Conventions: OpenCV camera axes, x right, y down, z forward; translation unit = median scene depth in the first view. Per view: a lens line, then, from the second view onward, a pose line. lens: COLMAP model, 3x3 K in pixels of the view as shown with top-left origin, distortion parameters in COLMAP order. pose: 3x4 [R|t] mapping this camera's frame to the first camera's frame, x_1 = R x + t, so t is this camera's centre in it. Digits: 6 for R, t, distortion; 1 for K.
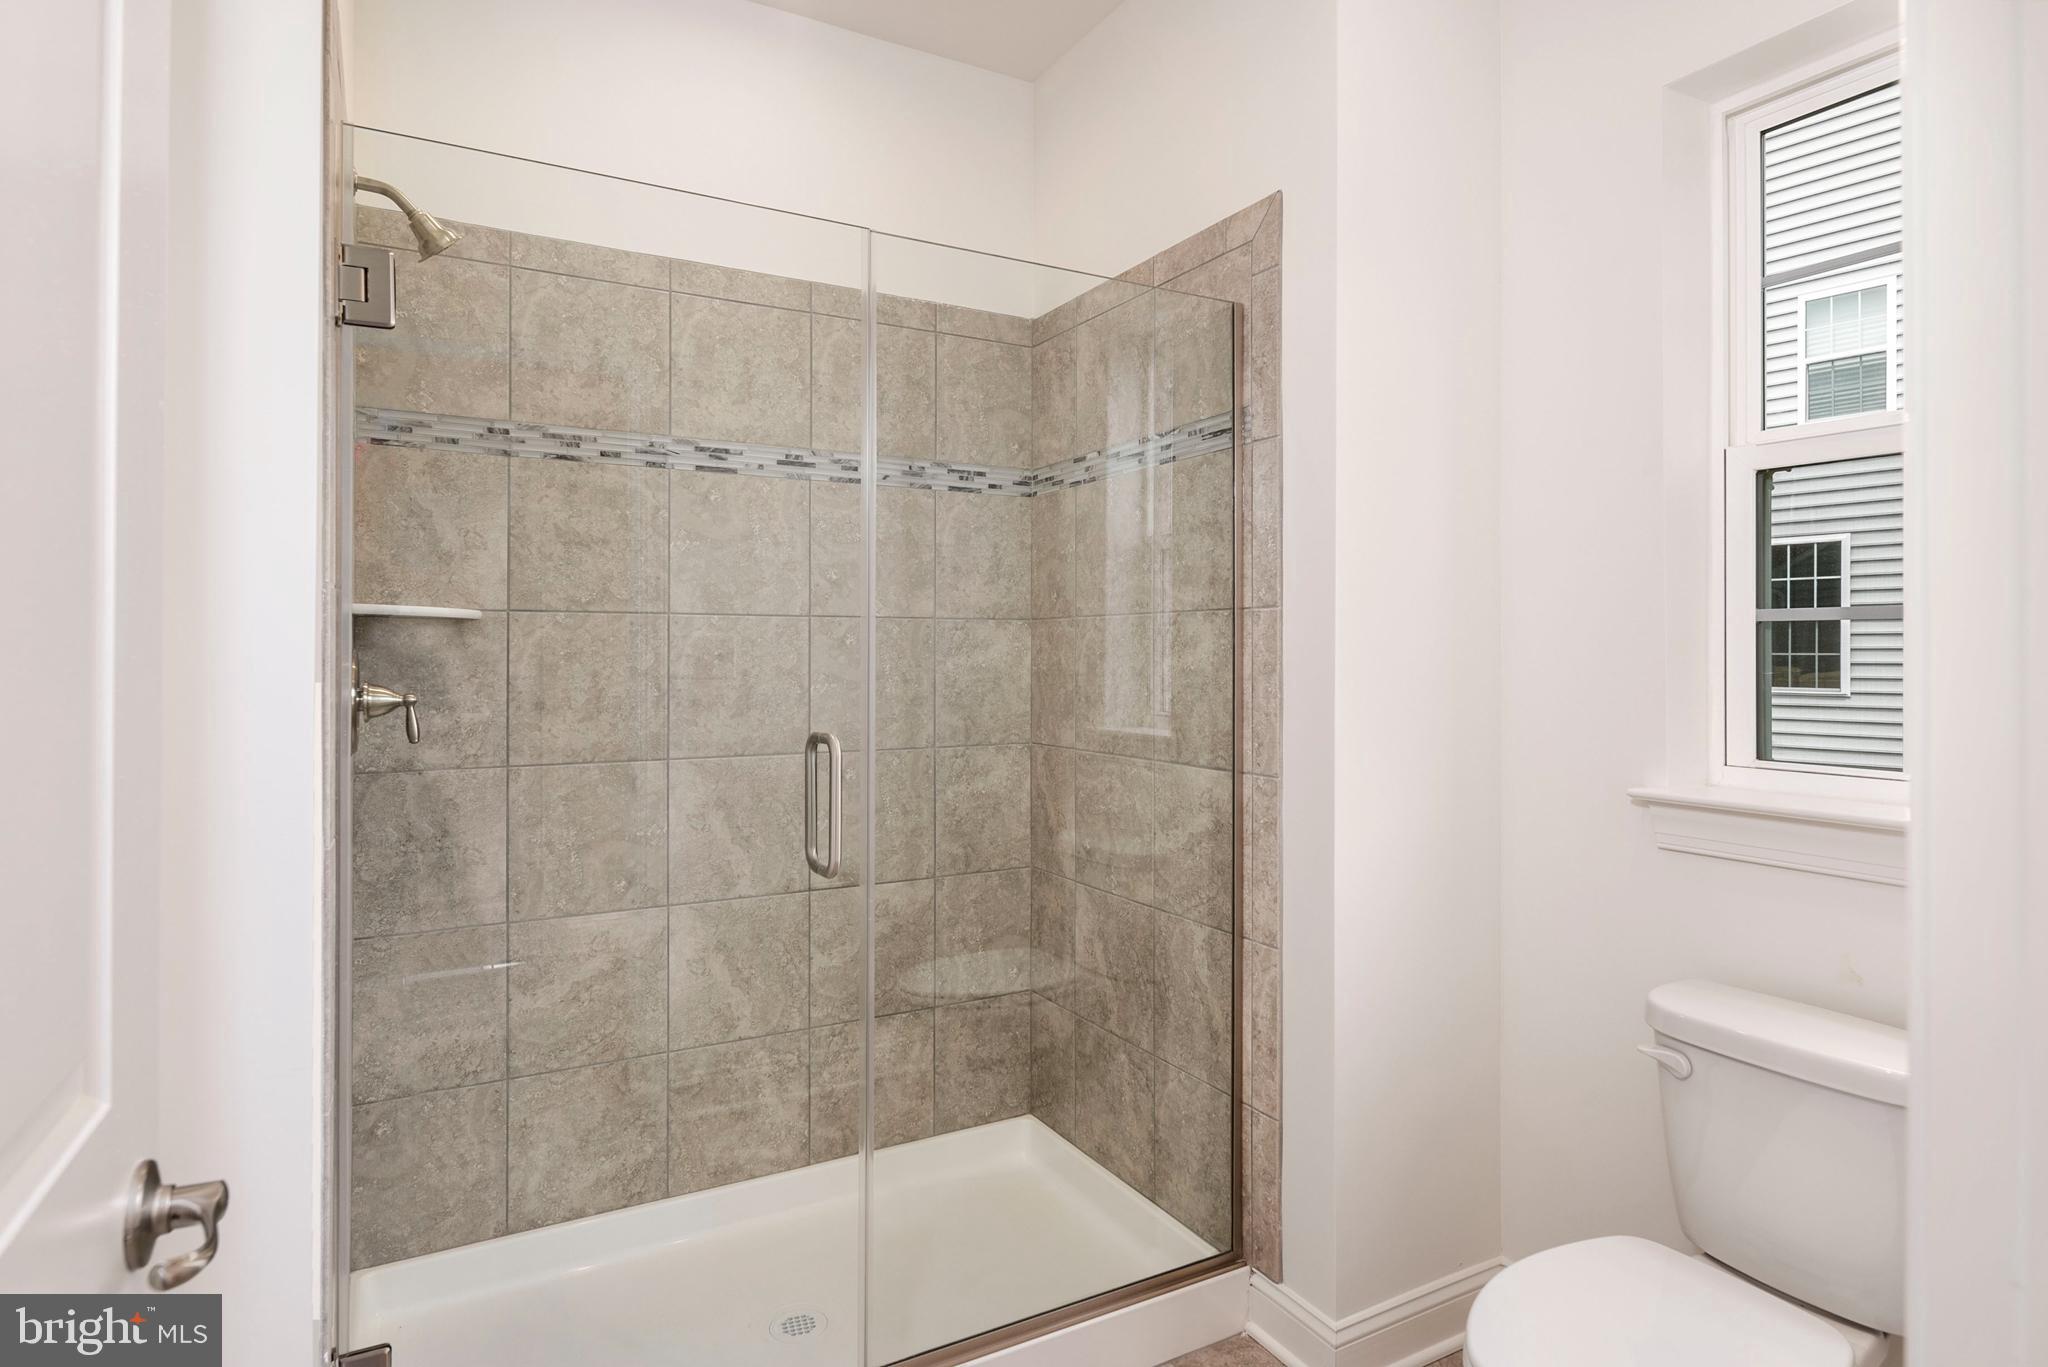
lens RADIAL K [[1104.0, 0, 1018.9], [0, 1104.0, 643.7], [0, 0, 1]] dist [-0.001655, -0.000142]
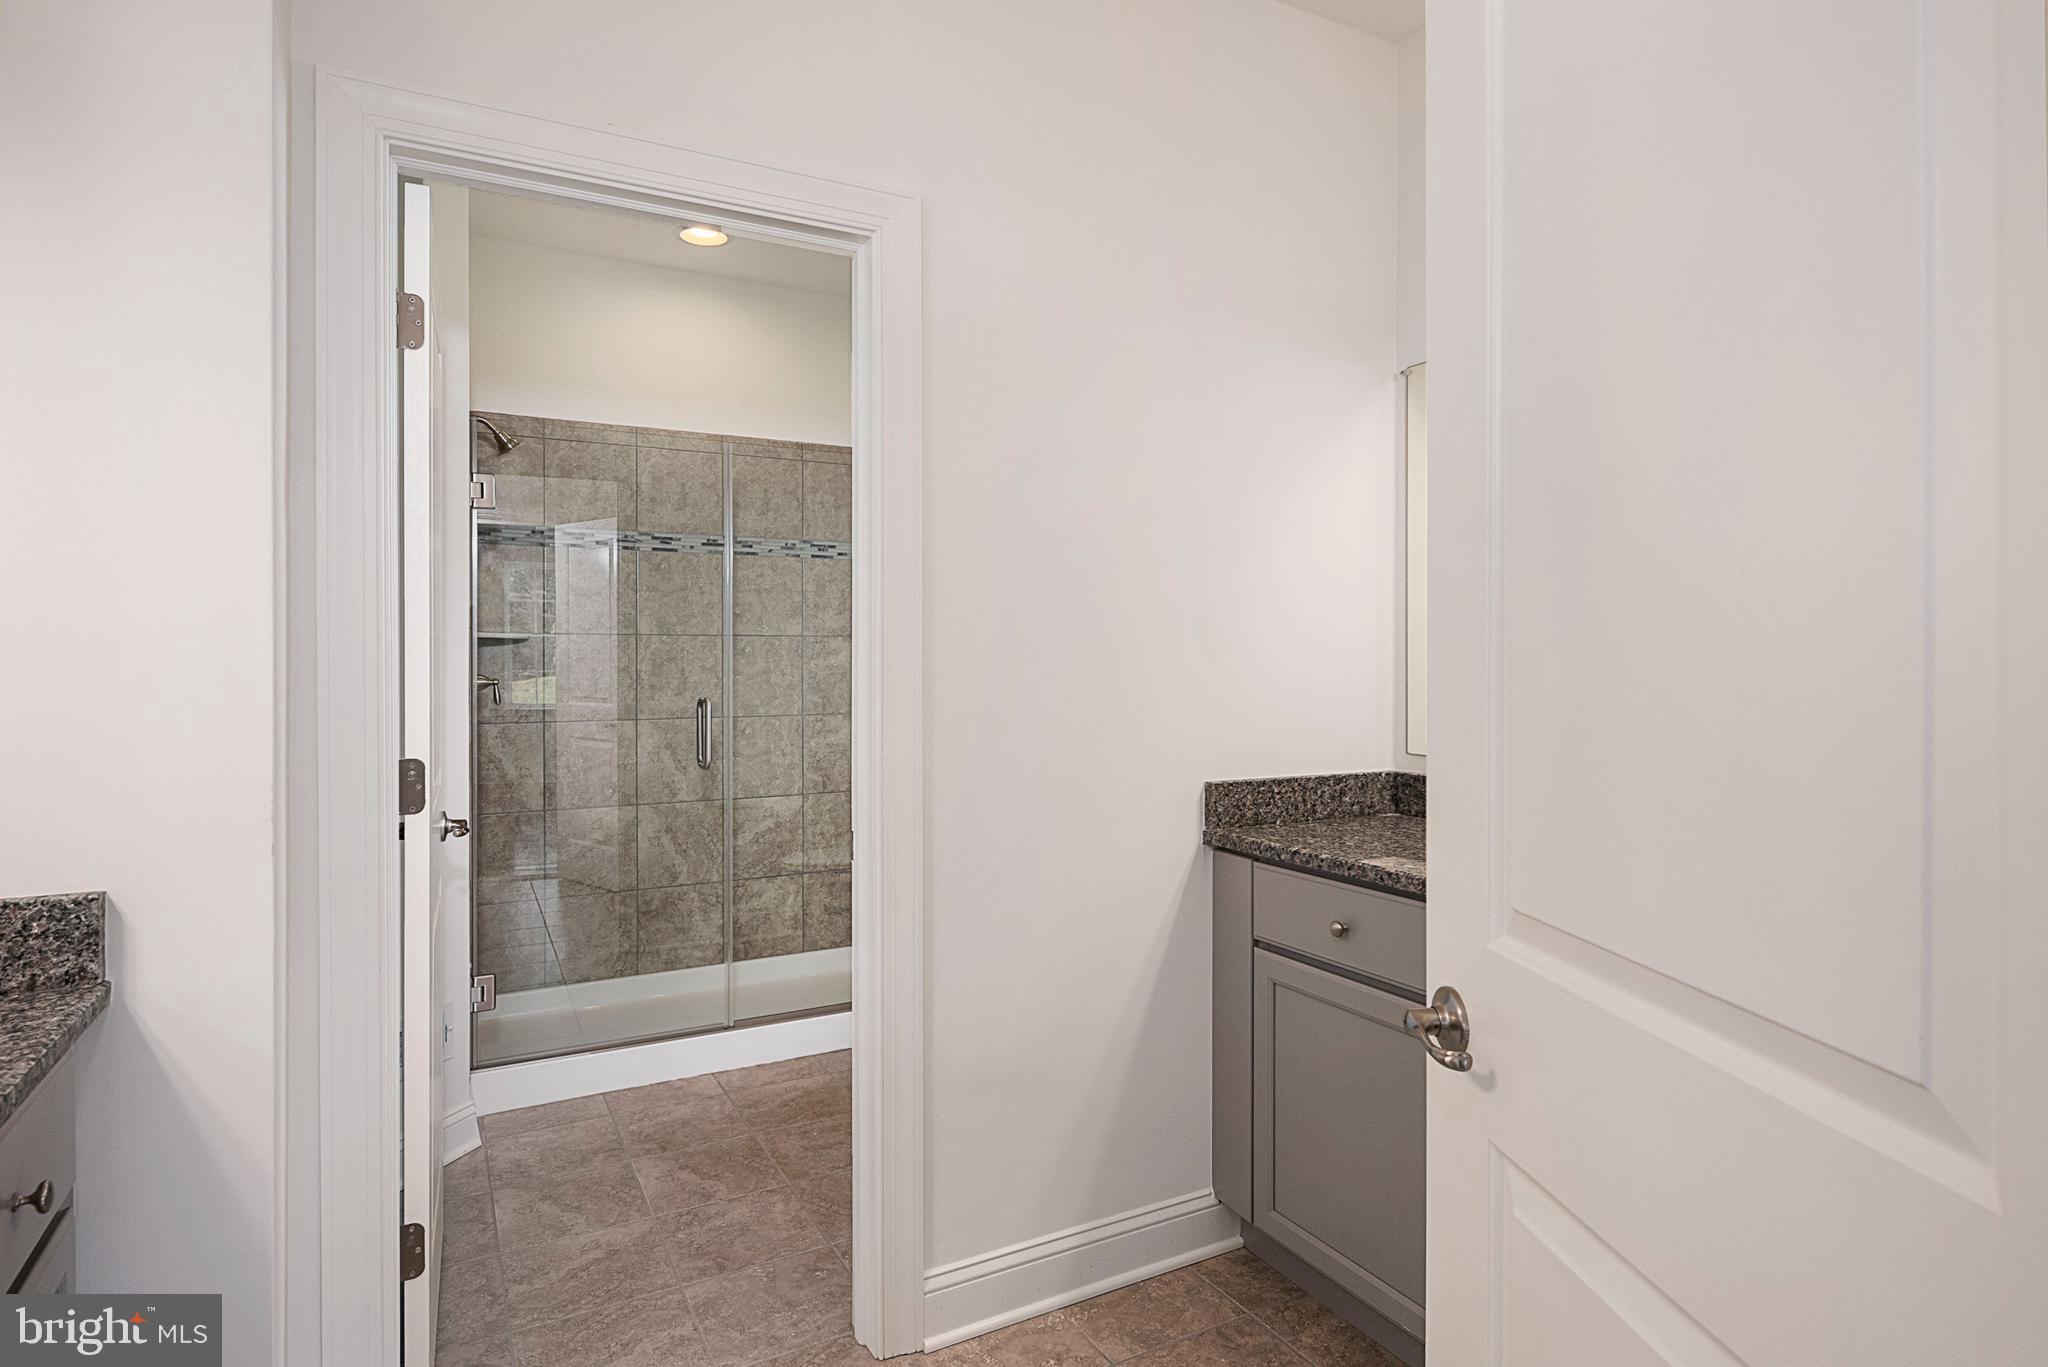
lens RADIAL K [[1104.0, 0, 1028.1], [0, 1104.0, 655.7], [0, 0, 1]] dist [-0.001655, -0.000142]
pose [[0.999901, -0.003433, -0.013671, 0.311355], [0.003497, 0.999983, 0.004694, -0.000487], [0.013655, -0.004741, 0.999896, -0.700036]]
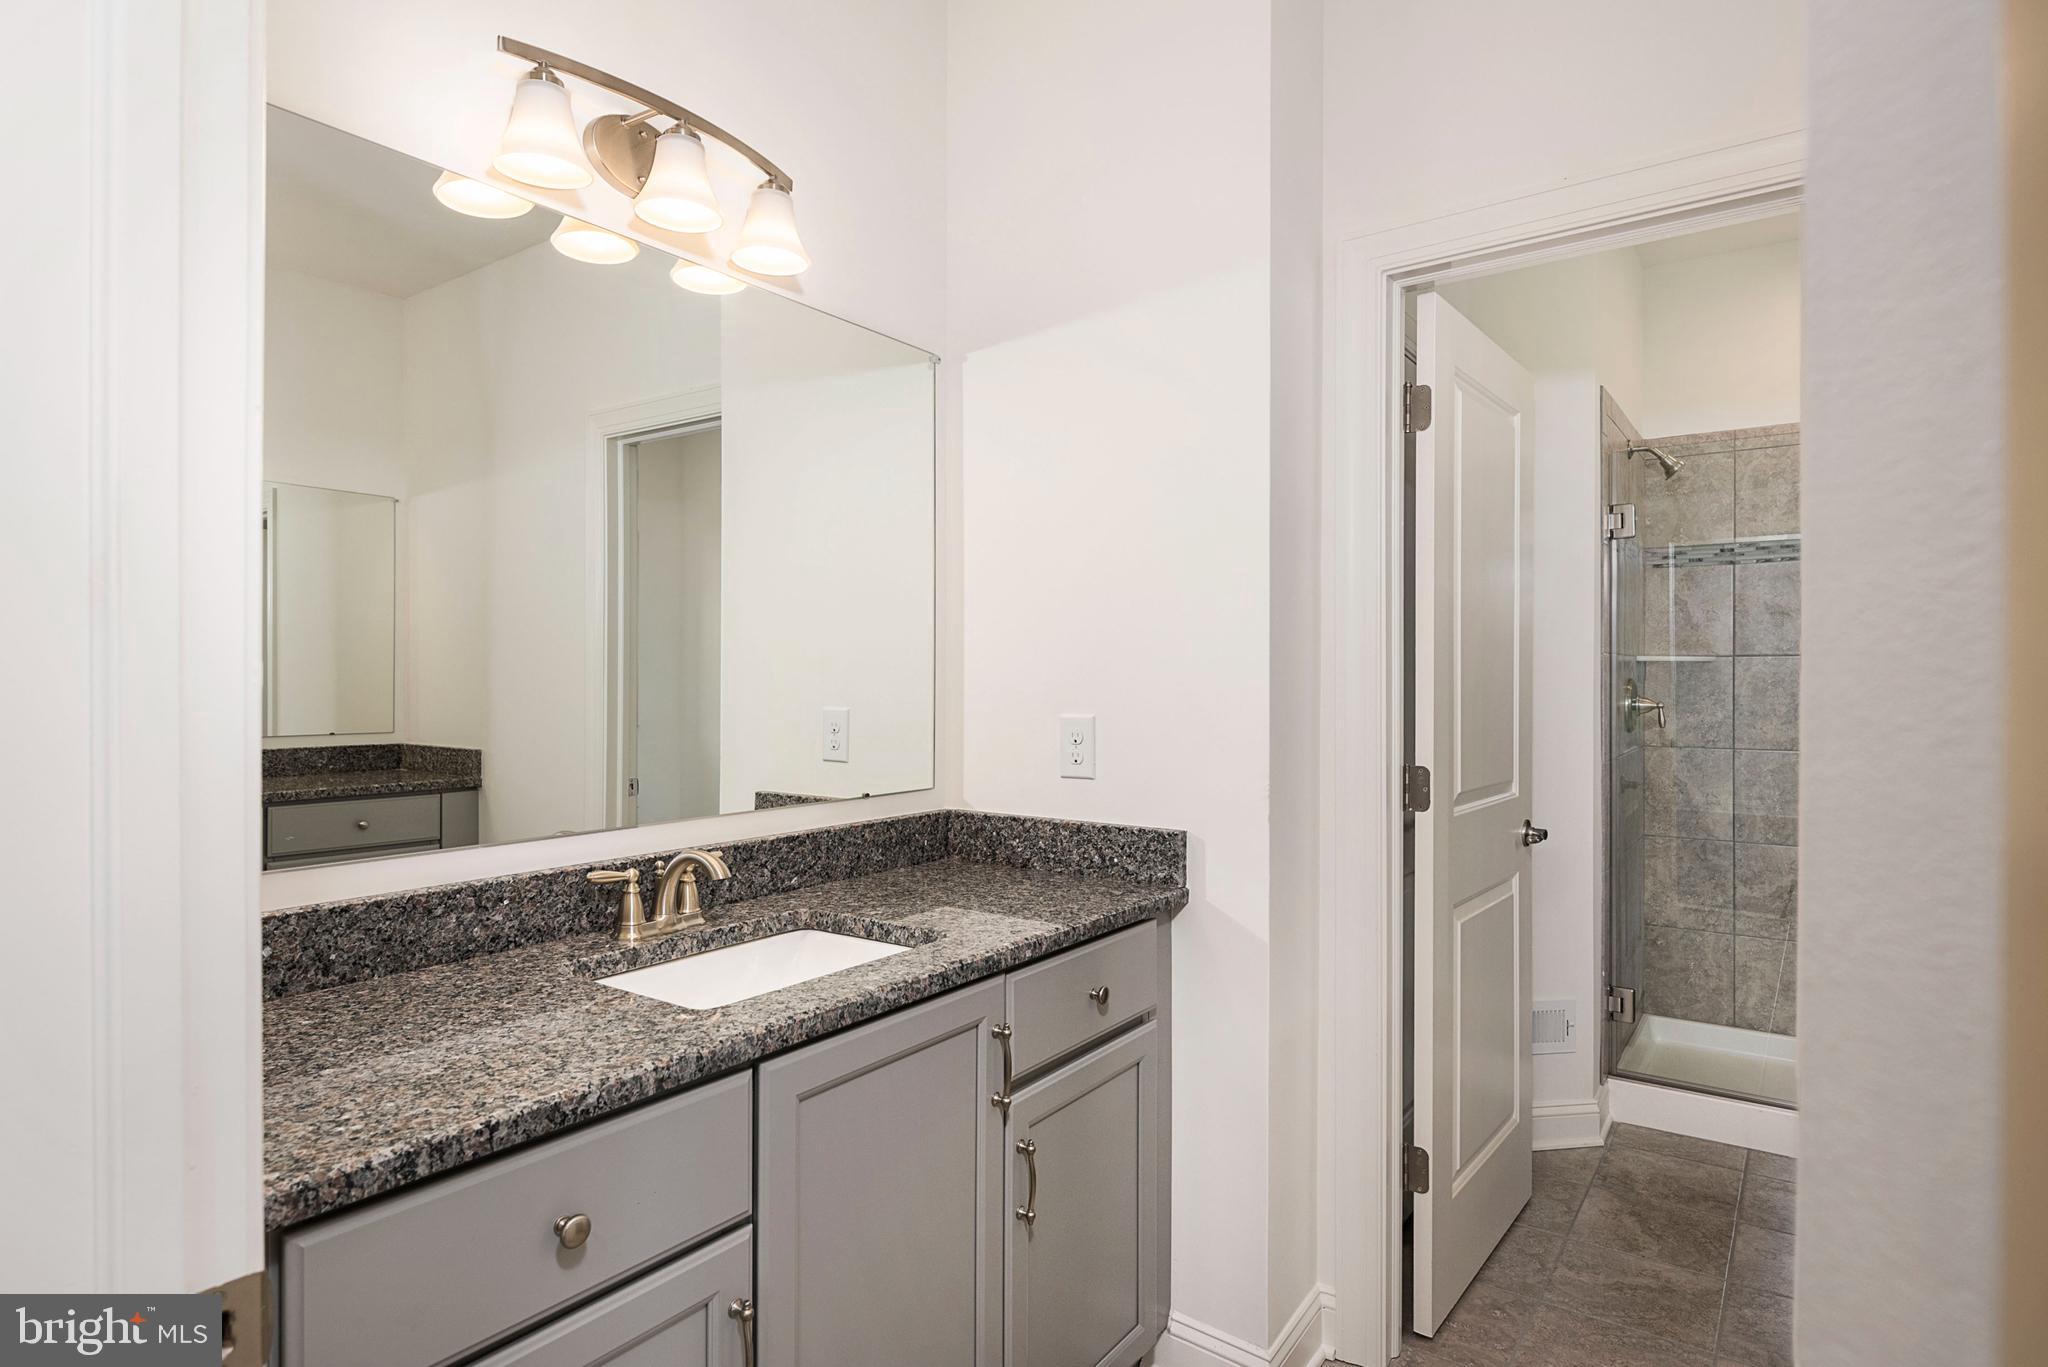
lens RADIAL K [[1104.0, 0, 1023.5], [0, 1104.0, 678.7], [0, 0, 1]] dist [-0.001655, -0.000142]
pose [[0.412198, -0.000187, -0.911094, 0.577807], [0.004840, 0.999986, 0.001984, -0.003895], [0.911082, -0.005228, 0.412193, -0.630462]]
